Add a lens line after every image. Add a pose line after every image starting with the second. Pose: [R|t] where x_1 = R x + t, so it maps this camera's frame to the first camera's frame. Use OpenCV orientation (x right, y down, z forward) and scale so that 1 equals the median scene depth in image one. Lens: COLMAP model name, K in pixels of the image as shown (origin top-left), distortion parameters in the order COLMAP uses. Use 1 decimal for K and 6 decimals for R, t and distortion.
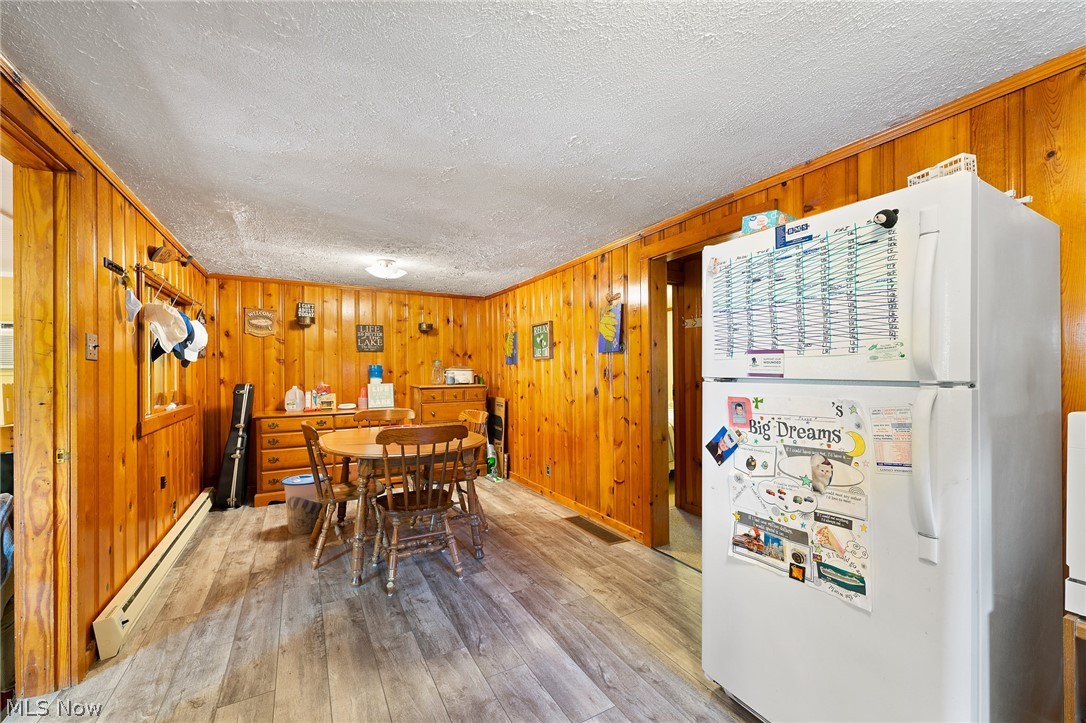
lens RADIAL K [[431.5, 0, 542.4], [0, 431.5, 367.1], [0, 0, 1]] dist [-0.003259, -0.000287]
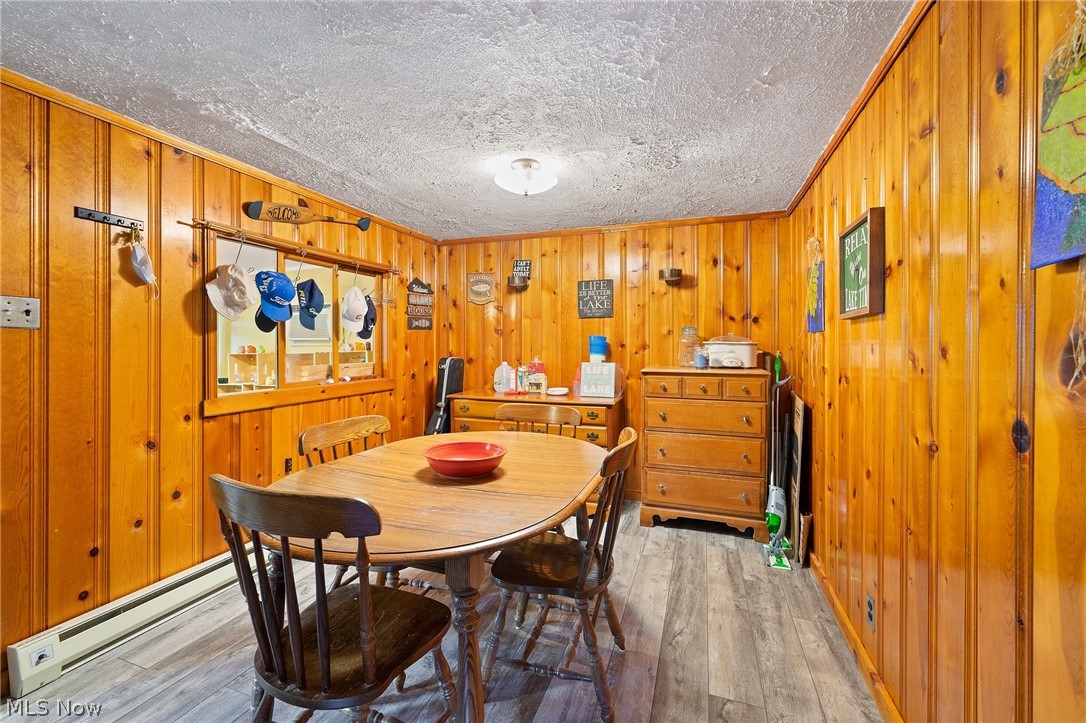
lens RADIAL K [[431.5, 0, 552.3], [0, 431.5, 348.1], [0, 0, 1]] dist [-0.003259, -0.000287]
pose [[0.659265, 0.013301, -0.751793, 0.100475], [-0.000650, 0.999853, 0.017120, 0.003306], [0.751910, -0.010798, 0.659177, 0.501933]]
